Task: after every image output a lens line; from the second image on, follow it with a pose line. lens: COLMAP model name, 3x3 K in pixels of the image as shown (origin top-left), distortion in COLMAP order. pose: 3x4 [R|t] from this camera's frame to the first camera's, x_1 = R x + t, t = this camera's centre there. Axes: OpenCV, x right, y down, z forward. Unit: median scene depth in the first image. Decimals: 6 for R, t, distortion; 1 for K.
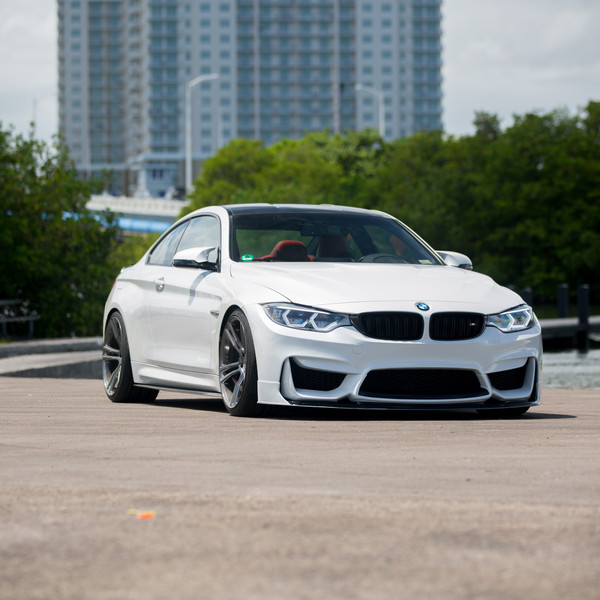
lens RADIAL K [[1928.1, 0, 301.7], [0, 1928.1, 301.8], [0, 0, 1]] dist [-0.894432, 0.000000]
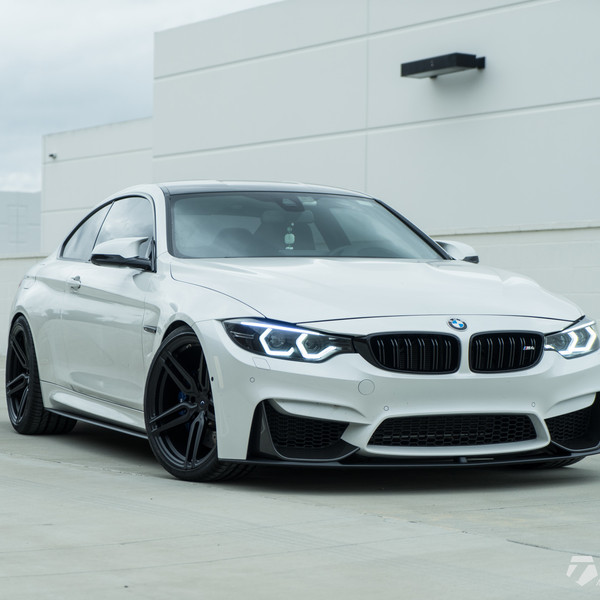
lens RADIAL K [[1928.1, 0, 301.6], [0, 1928.1, 296.6], [0, 0, 1]] dist [-0.894432, 0.000000]
pose [[0.999055, -0.000478, 0.043456, -0.020926], [0.000456, 1.000000, 0.000531, -0.007113], [-0.043456, -0.000511, 0.999055, 0.304452]]
